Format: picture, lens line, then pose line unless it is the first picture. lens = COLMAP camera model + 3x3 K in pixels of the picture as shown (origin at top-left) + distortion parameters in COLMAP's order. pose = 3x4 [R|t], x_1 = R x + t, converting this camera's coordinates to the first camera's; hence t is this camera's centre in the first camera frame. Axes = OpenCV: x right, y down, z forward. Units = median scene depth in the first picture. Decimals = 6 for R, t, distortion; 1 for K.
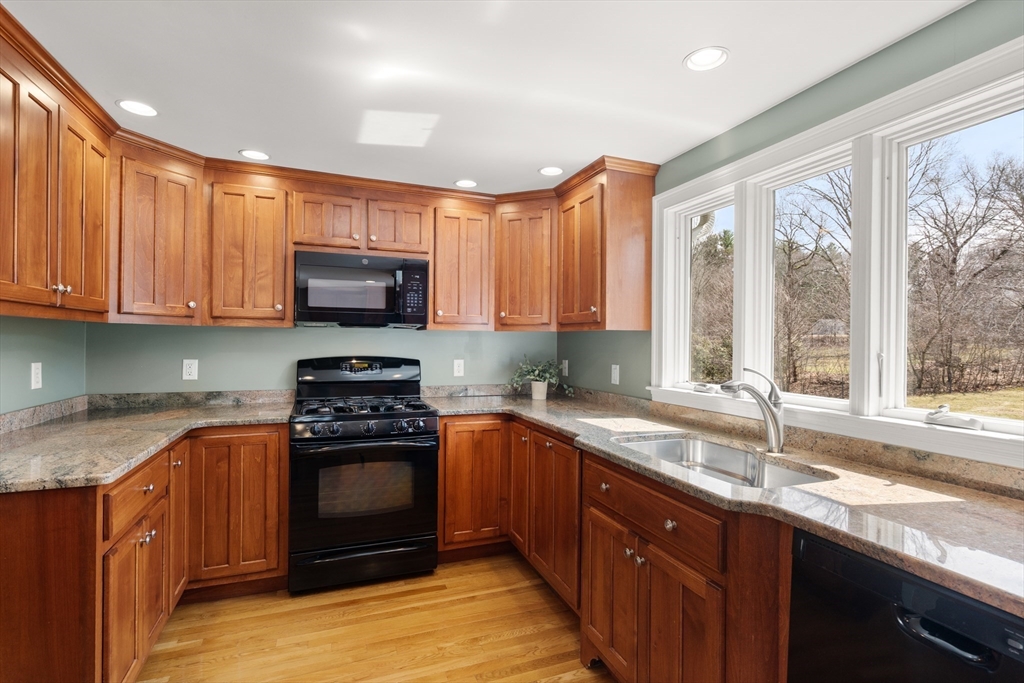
lens RADIAL K [[488.4, 0, 508.6], [0, 488.4, 343.2], [0, 0, 1]] dist [-0.005101, 0.001608]
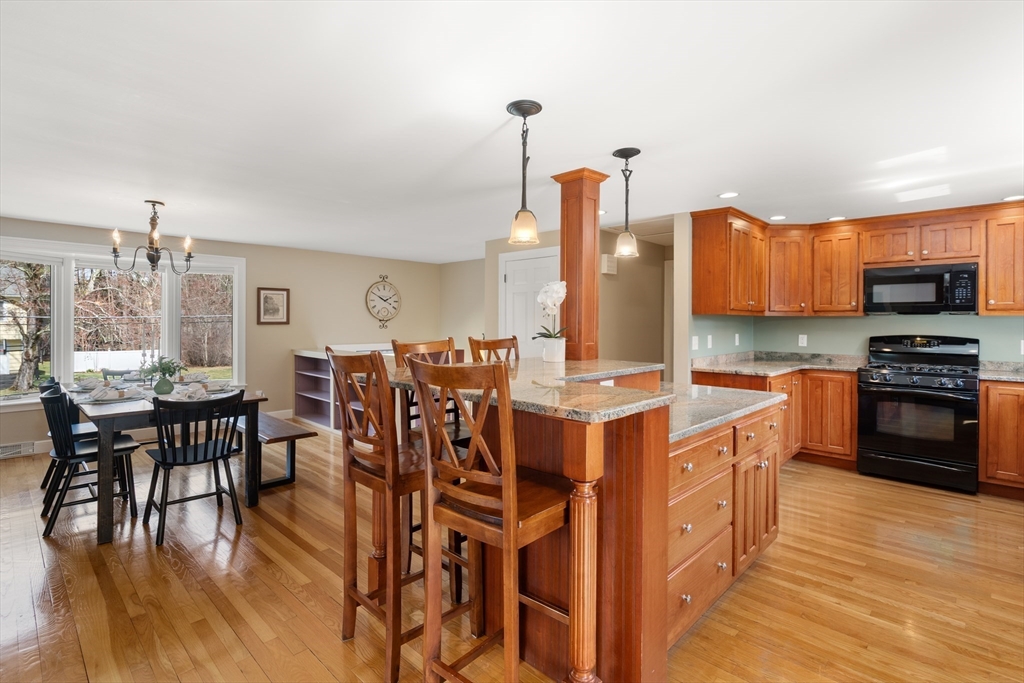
lens RADIAL K [[488.4, 0, 520.5], [0, 488.4, 319.7], [0, 0, 1]] dist [-0.005101, 0.001608]
pose [[0.441715, -0.010114, -0.897099, 0.505143], [-0.003079, 0.999913, -0.012789, 0.004667], [0.897150, 0.008412, 0.441645, -0.733214]]
